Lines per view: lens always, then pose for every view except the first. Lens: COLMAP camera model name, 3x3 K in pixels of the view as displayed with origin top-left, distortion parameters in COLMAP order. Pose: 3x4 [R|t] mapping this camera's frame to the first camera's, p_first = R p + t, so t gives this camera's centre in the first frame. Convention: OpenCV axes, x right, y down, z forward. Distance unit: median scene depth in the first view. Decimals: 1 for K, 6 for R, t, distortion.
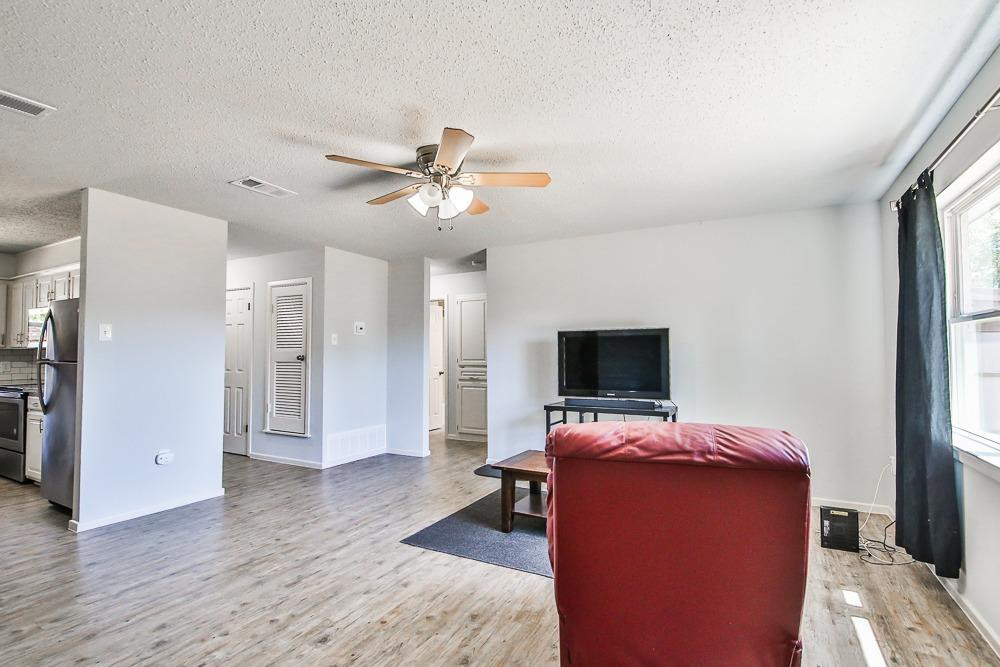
lens RADIAL K [[481.9, 0, 506.2], [0, 481.9, 338.0], [0, 0, 1]] dist [-0.000408, -0.009333]
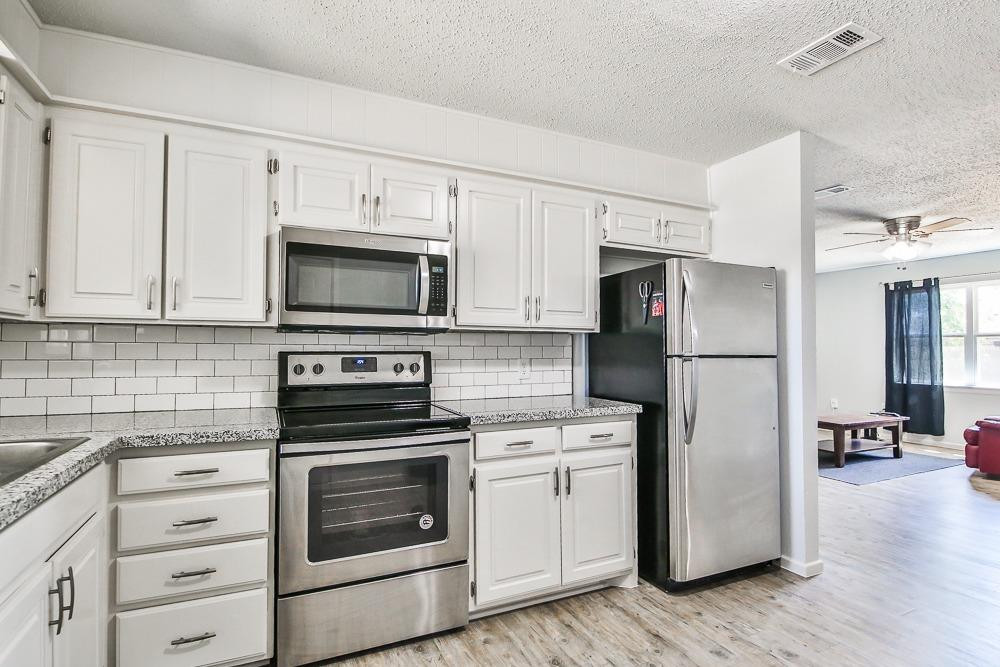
lens RADIAL K [[483.8, 0, 496.0], [0, 483.8, 336.0], [0, 0, 1]] dist [0.001013, -0.009366]
pose [[0.602193, 0.027736, 0.797868, -1.653998], [-0.033829, 0.999385, -0.009209, 0.037886], [-0.797633, -0.021446, 0.602761, 0.849937]]
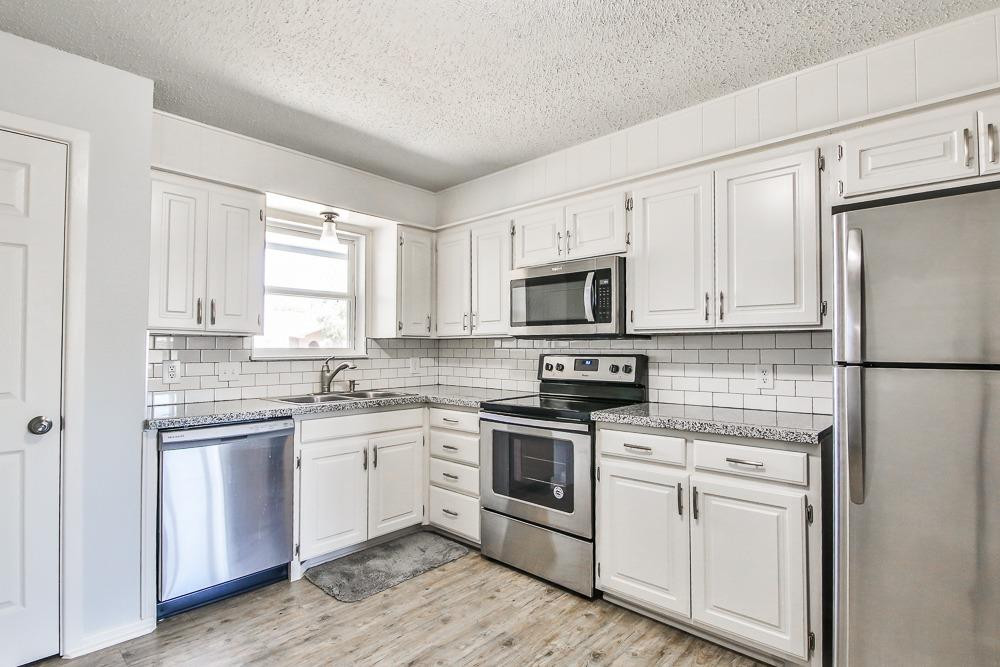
lens RADIAL K [[481.9, 0, 506.2], [0, 481.9, 338.0], [0, 0, 1]] dist [-0.000408, -0.009333]
pose [[0.973305, 0.002245, -0.229503, -1.187783], [-0.000553, 0.999972, 0.007440, 0.025928], [0.229513, -0.007115, 0.973279, 0.577090]]
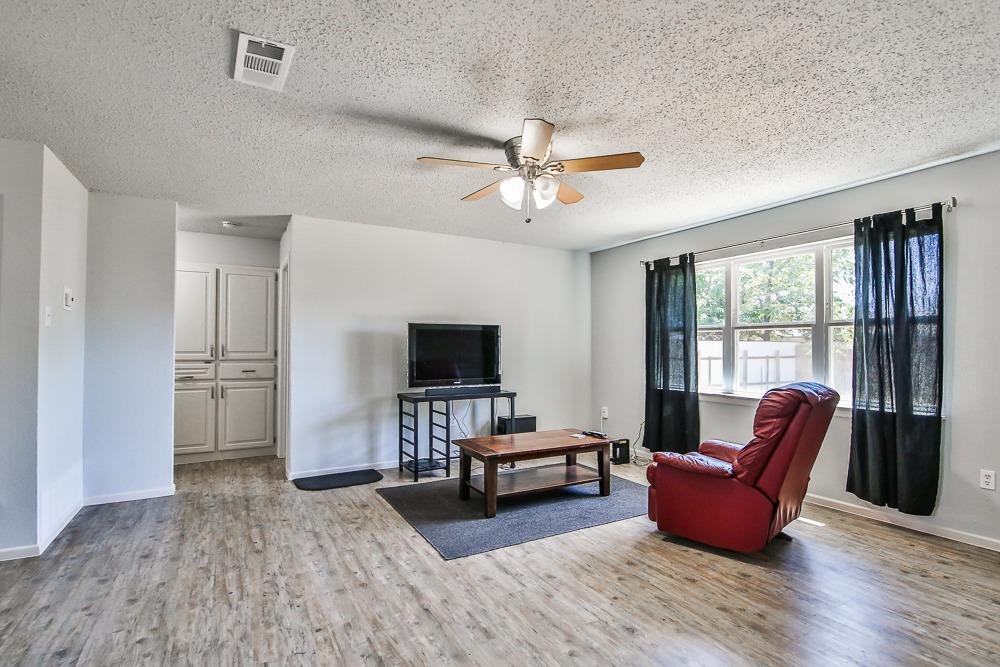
lens RADIAL K [[473.2, 0, 497.5], [0, 473.2, 334.8], [0, 0, 1]] dist [0.002521, -0.013854]
pose [[0.536505, 0.026297, 0.843488, -0.761540], [-0.033038, 0.999403, -0.010145, 0.018170], [-0.843250, -0.022424, 0.537053, 0.397799]]
